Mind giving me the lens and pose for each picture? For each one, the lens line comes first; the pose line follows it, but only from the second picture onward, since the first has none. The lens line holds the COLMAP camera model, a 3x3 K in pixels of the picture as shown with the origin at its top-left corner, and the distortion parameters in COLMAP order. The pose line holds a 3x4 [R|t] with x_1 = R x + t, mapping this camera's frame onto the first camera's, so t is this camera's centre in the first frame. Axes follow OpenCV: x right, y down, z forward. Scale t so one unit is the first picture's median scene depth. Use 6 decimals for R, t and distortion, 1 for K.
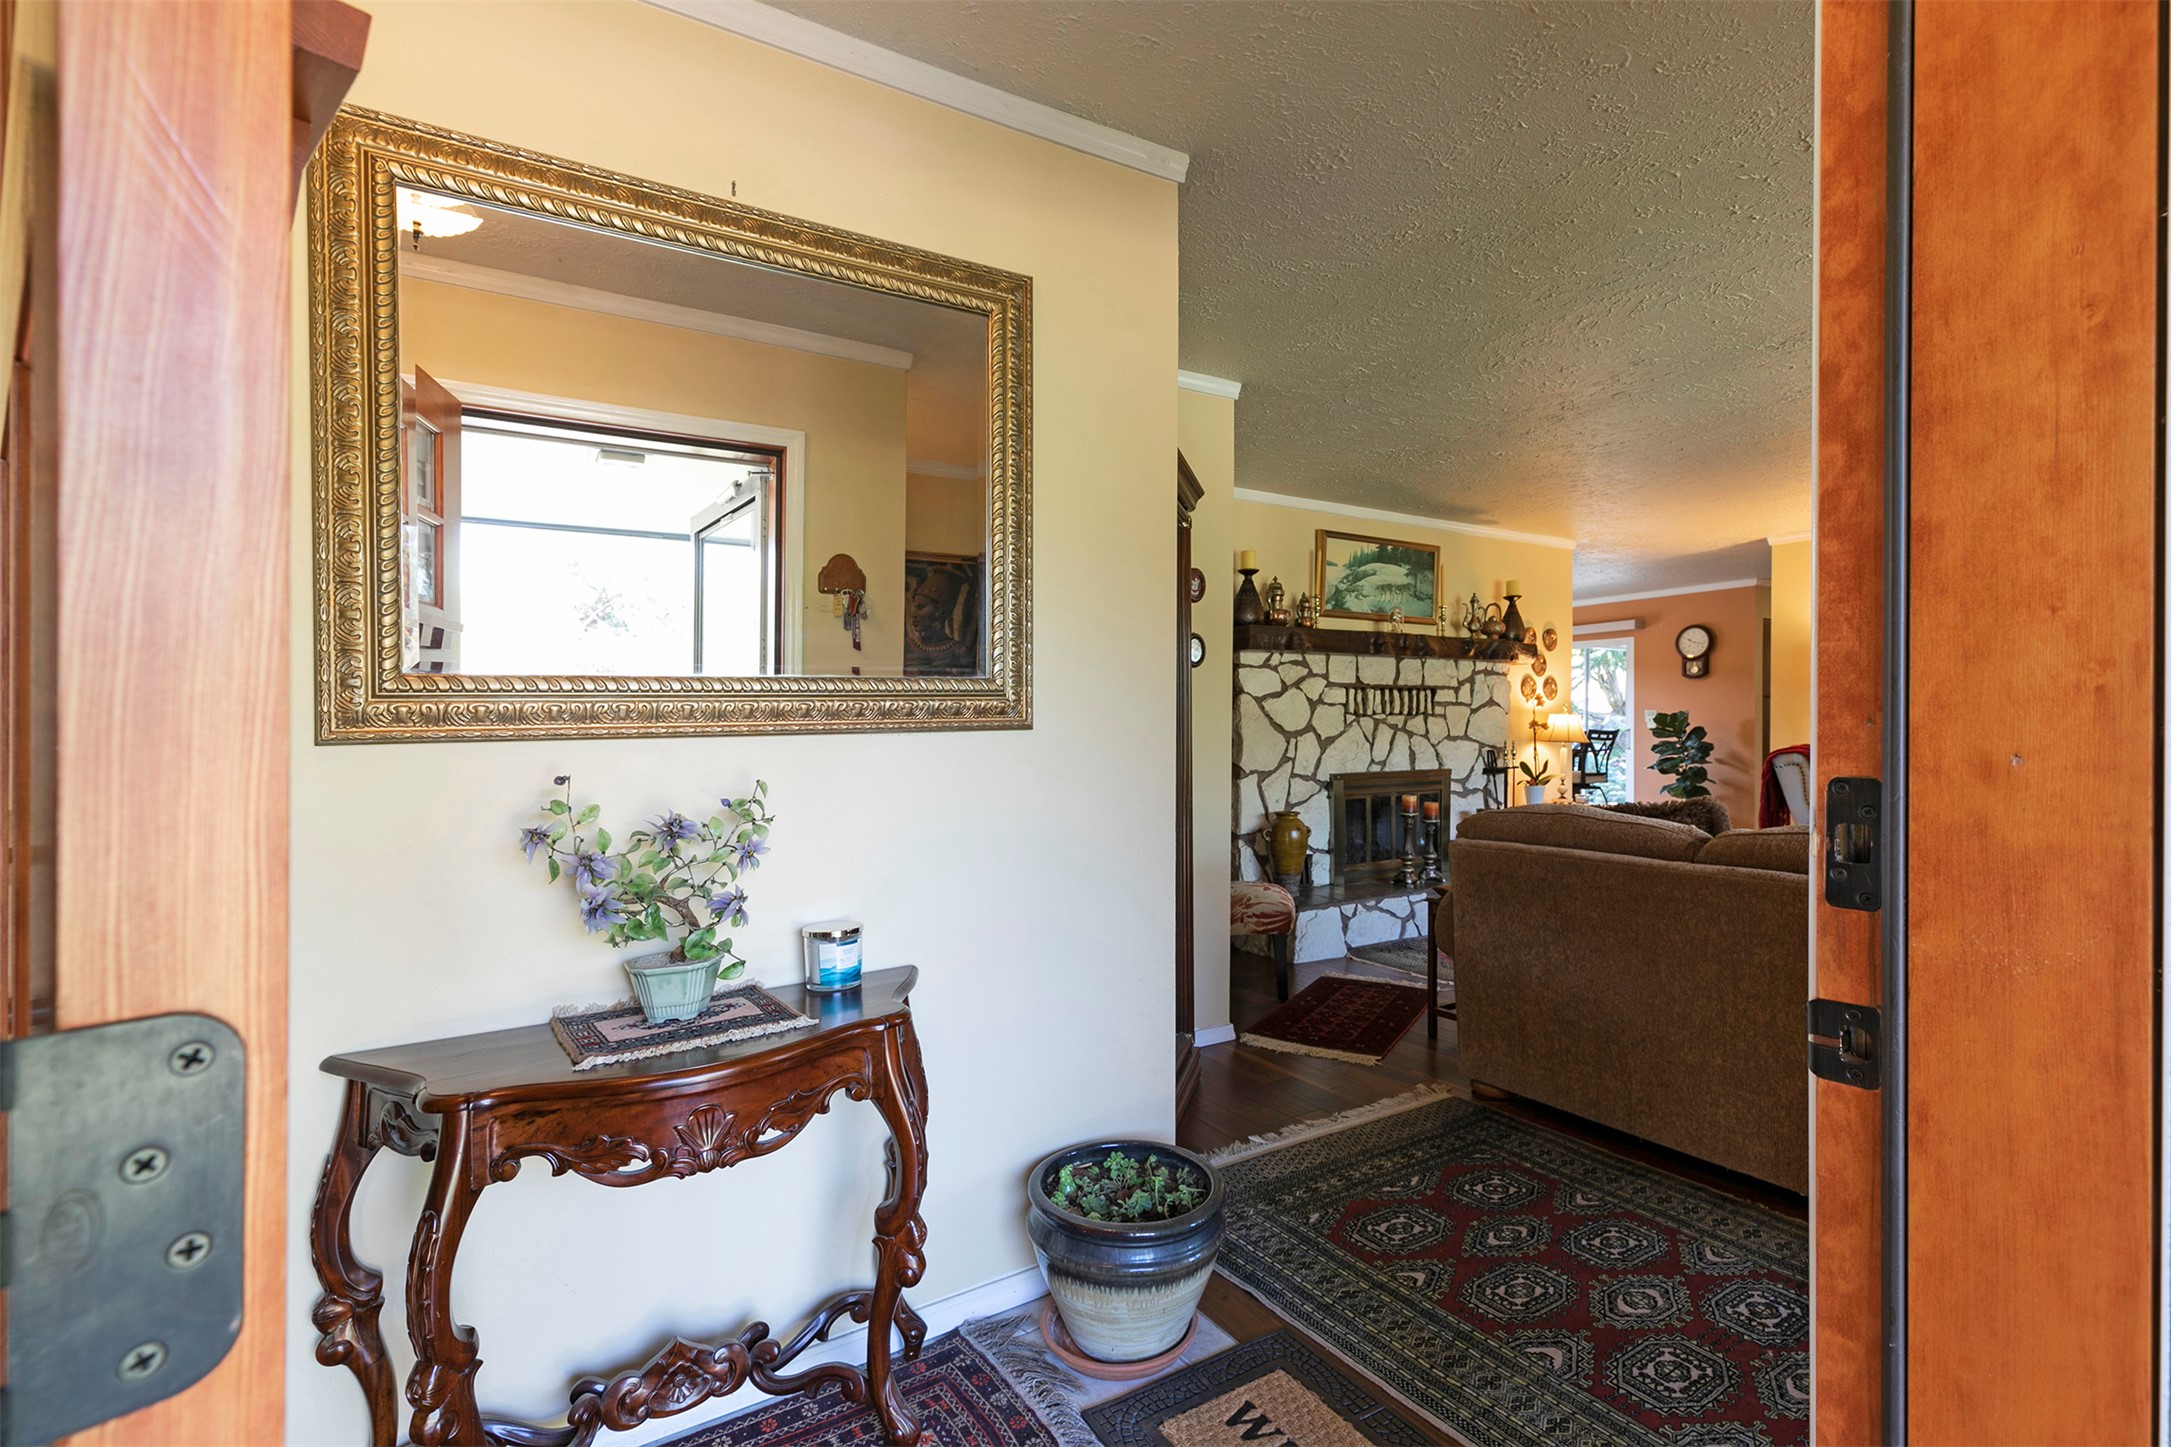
lens RADIAL K [[973.2, 0, 1100.1], [0, 973.2, 733.6], [0, 0, 1]] dist [0.004729, -0.000003]
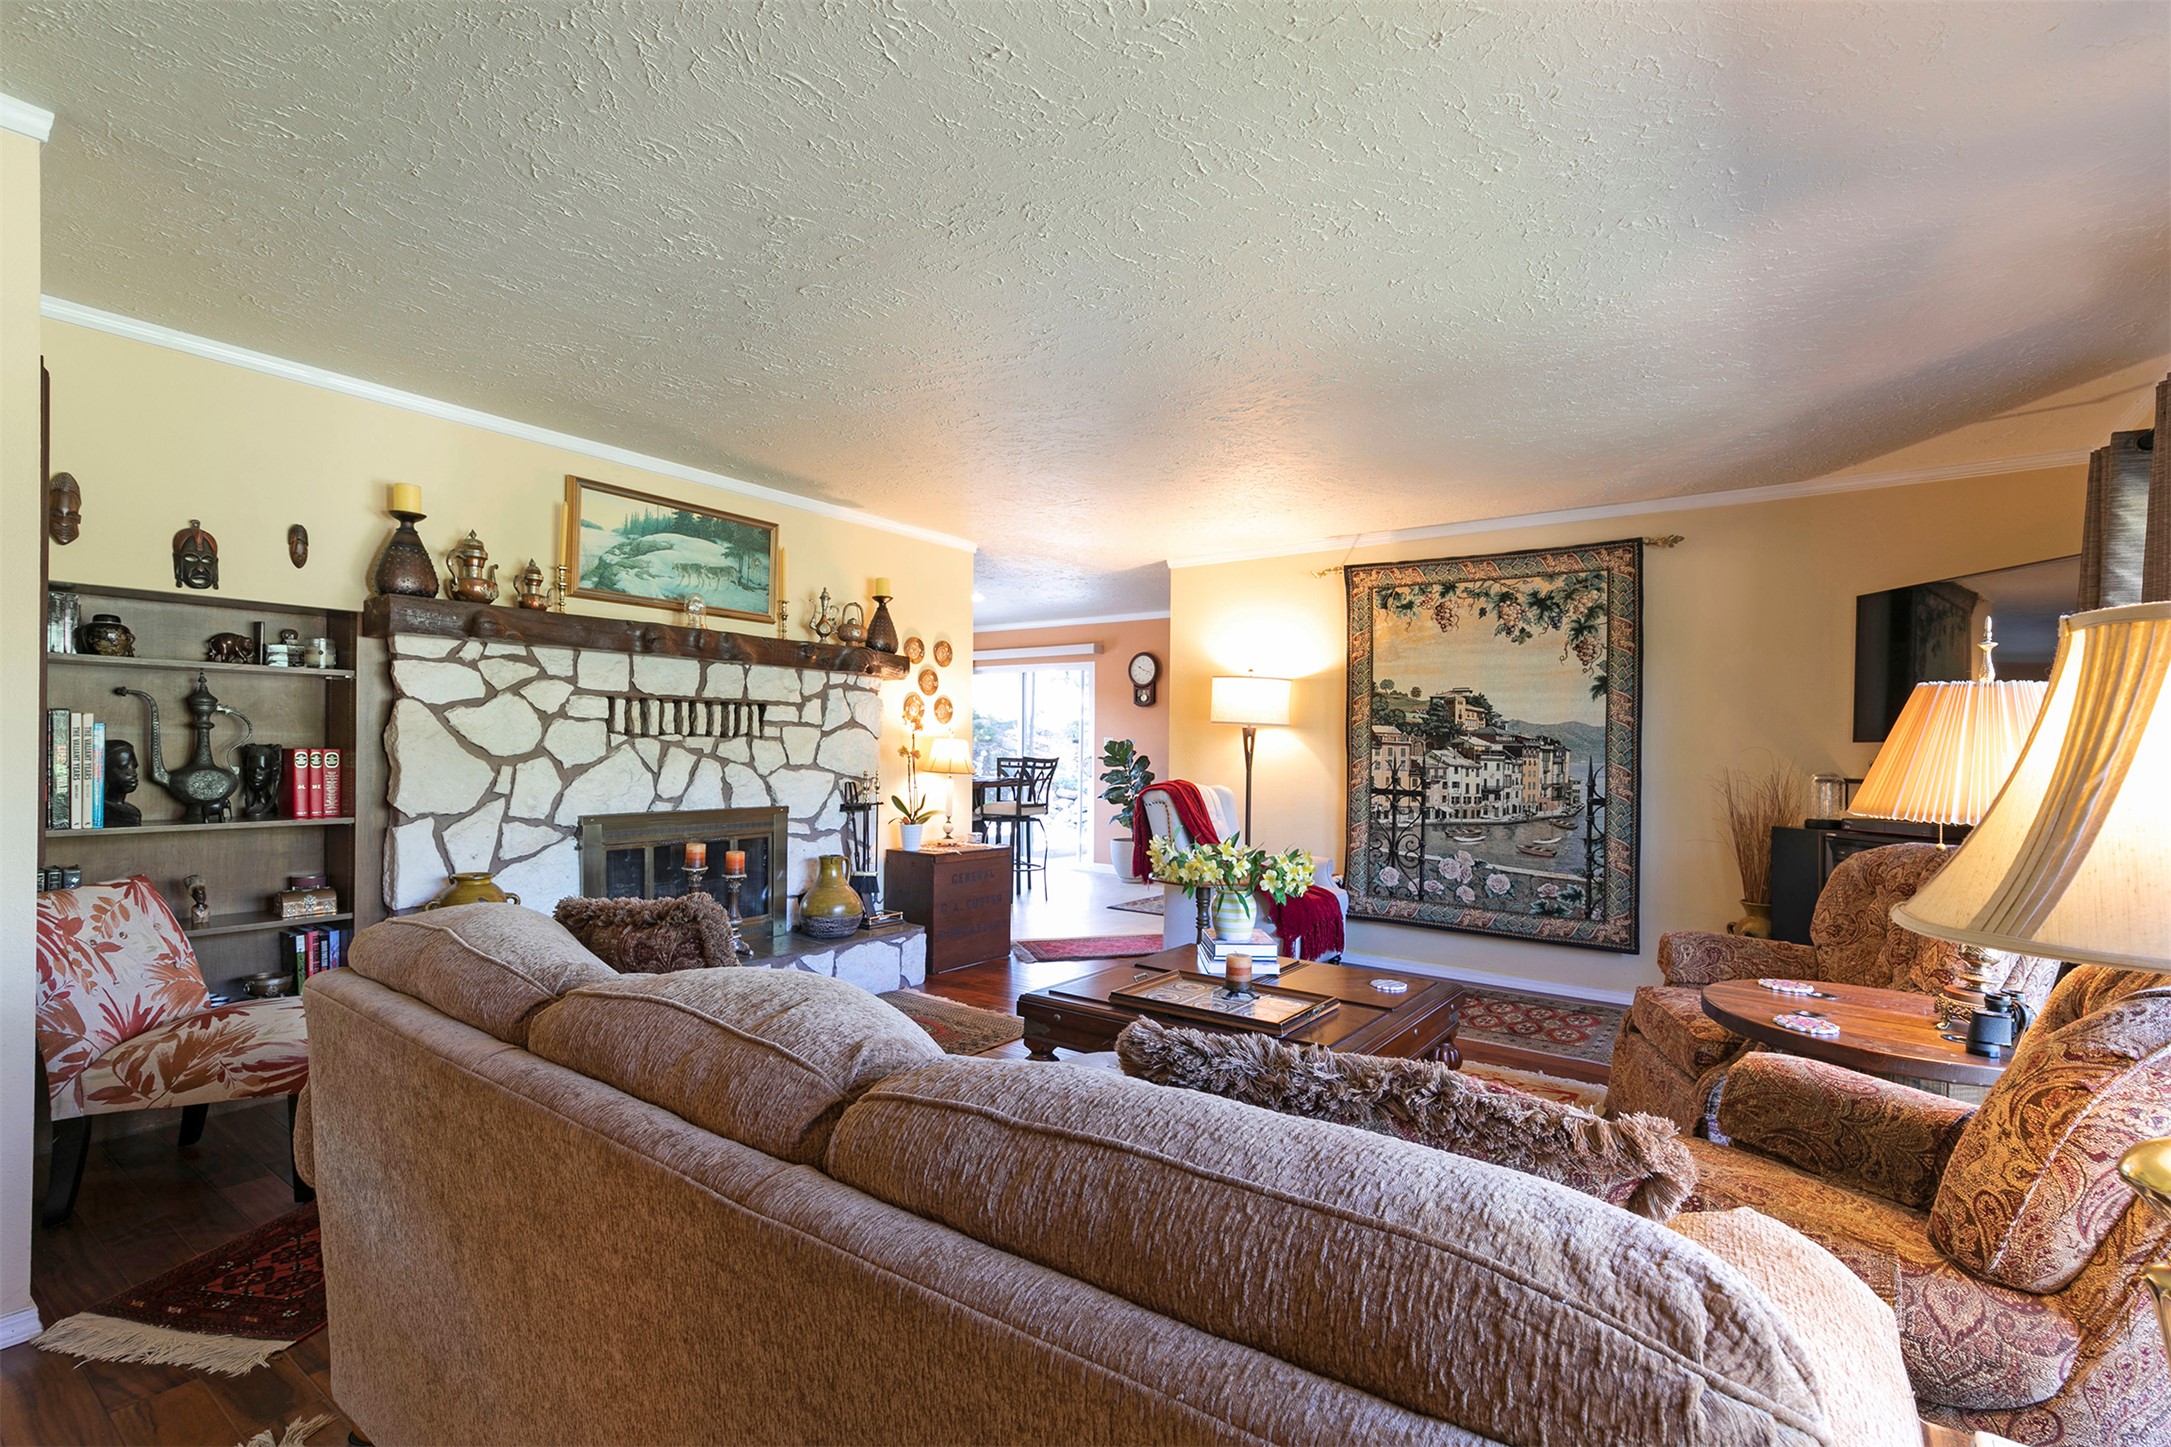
lens RADIAL K [[973.2, 0, 1100.1], [0, 973.2, 733.6], [0, 0, 1]] dist [0.004729, -0.000003]
pose [[0.920753, 0.028638, 0.389093, 0.295832], [-0.022303, 0.999535, -0.020790, -0.012376], [-0.389507, 0.010465, 0.920964, 0.177463]]
